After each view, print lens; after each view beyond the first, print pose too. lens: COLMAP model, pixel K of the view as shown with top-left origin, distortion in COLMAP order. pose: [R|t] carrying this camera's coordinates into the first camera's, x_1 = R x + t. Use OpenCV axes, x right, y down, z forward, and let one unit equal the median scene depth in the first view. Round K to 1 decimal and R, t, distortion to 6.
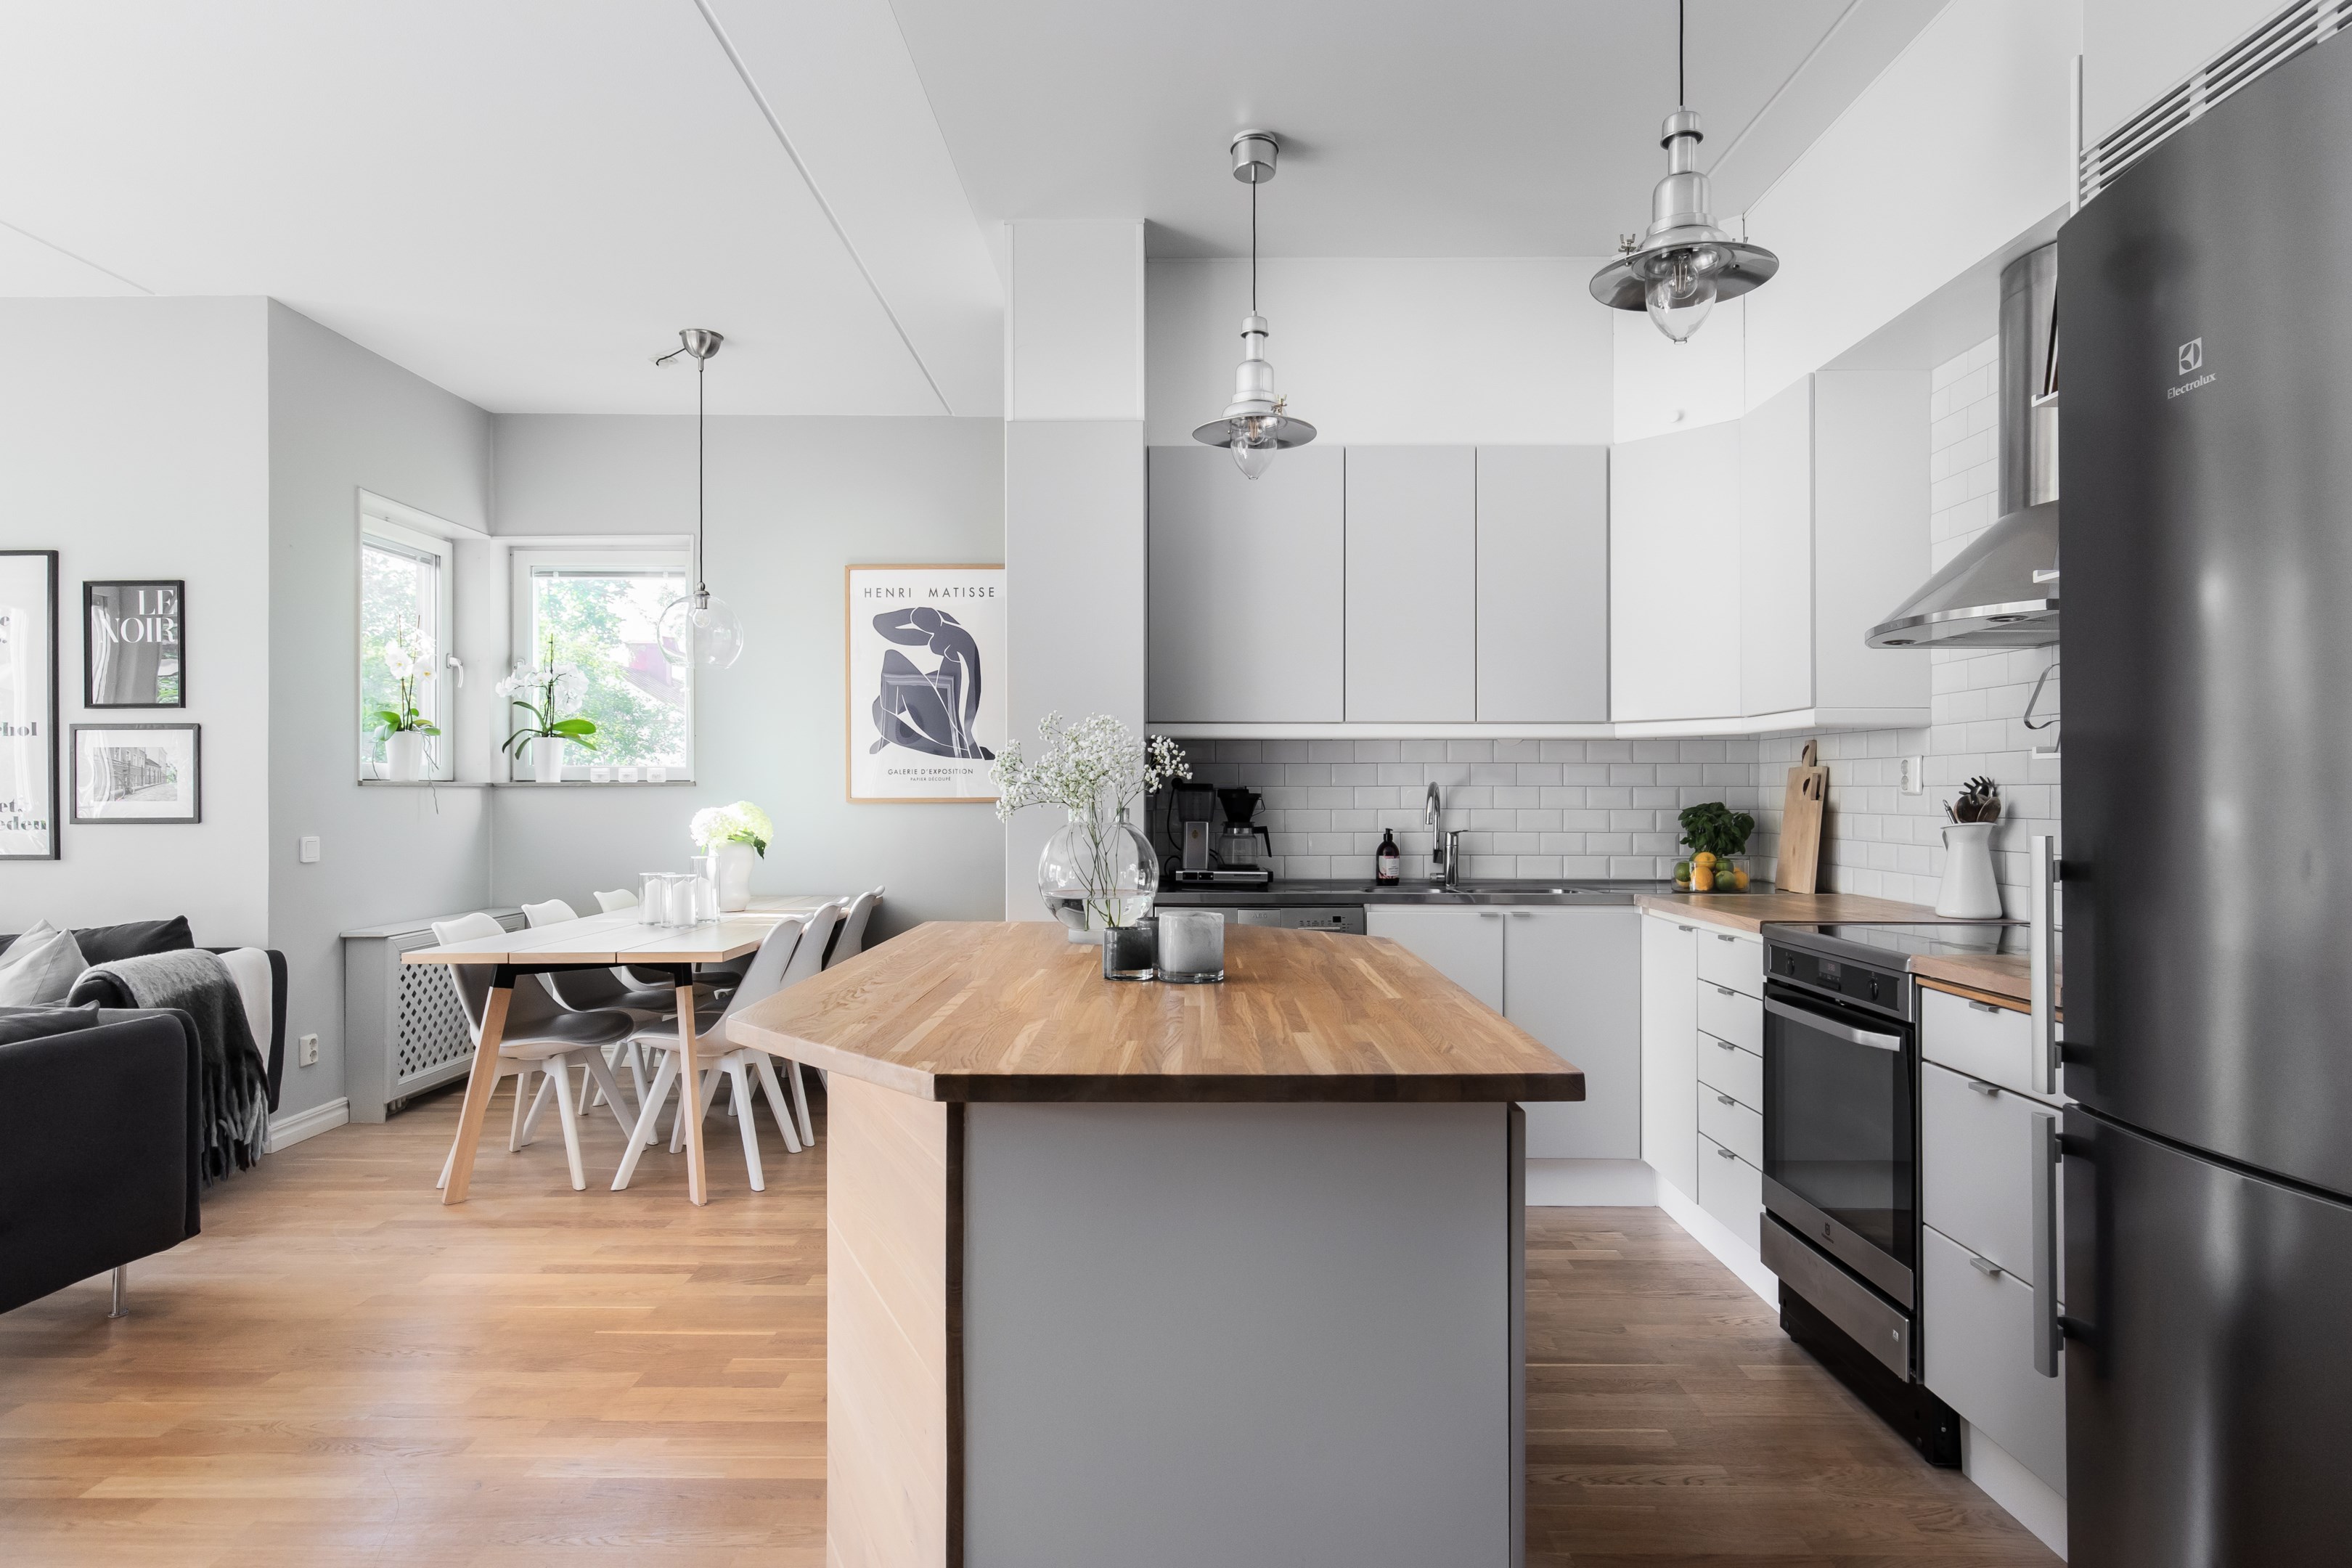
lens RADIAL K [[1306.1, 0, 1175.3], [0, 1306.1, 785.2], [0, 0, 1]] dist [0.006440, -0.000815]
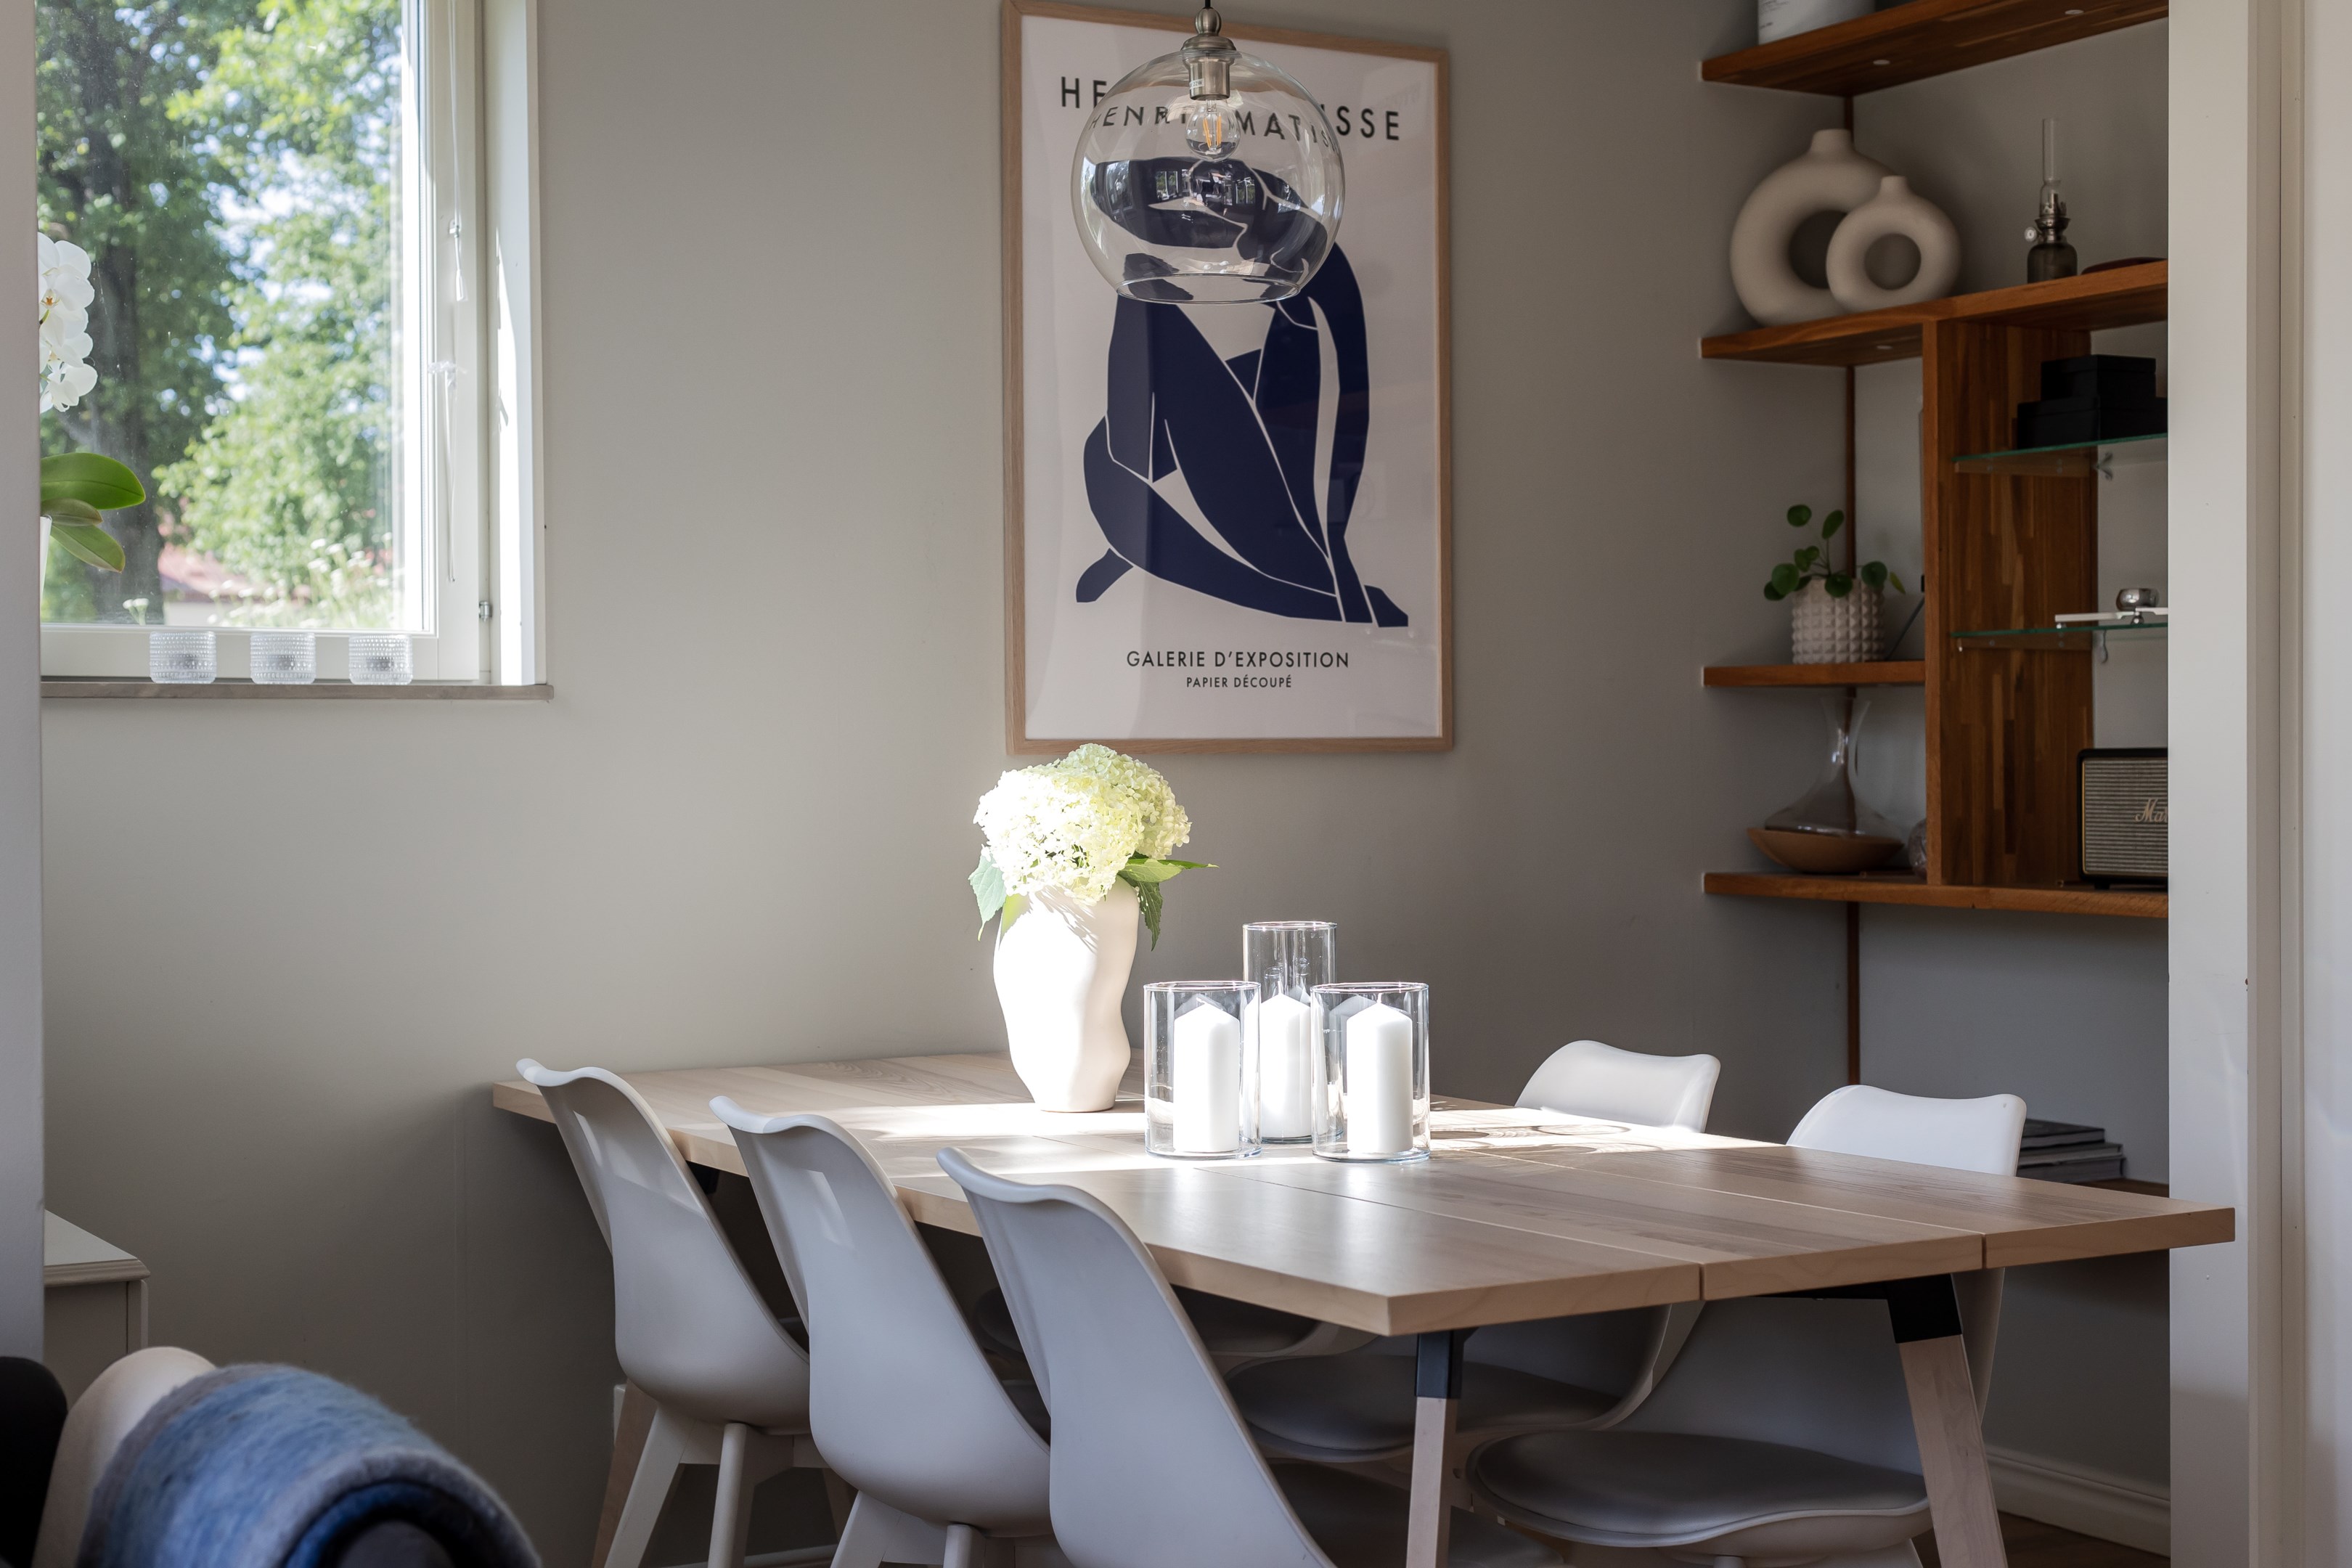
lens RADIAL K [[3377.8, 0, 1176.0], [0, 3377.8, 784.0], [0, 0, 1]] dist [0.021148, 0.013503]
pose [[0.862241, -0.006642, 0.506456, -0.847854], [0.000540, 0.999926, 0.012194, 0.013977], [-0.506499, -0.010241, 0.862180, 0.375302]]
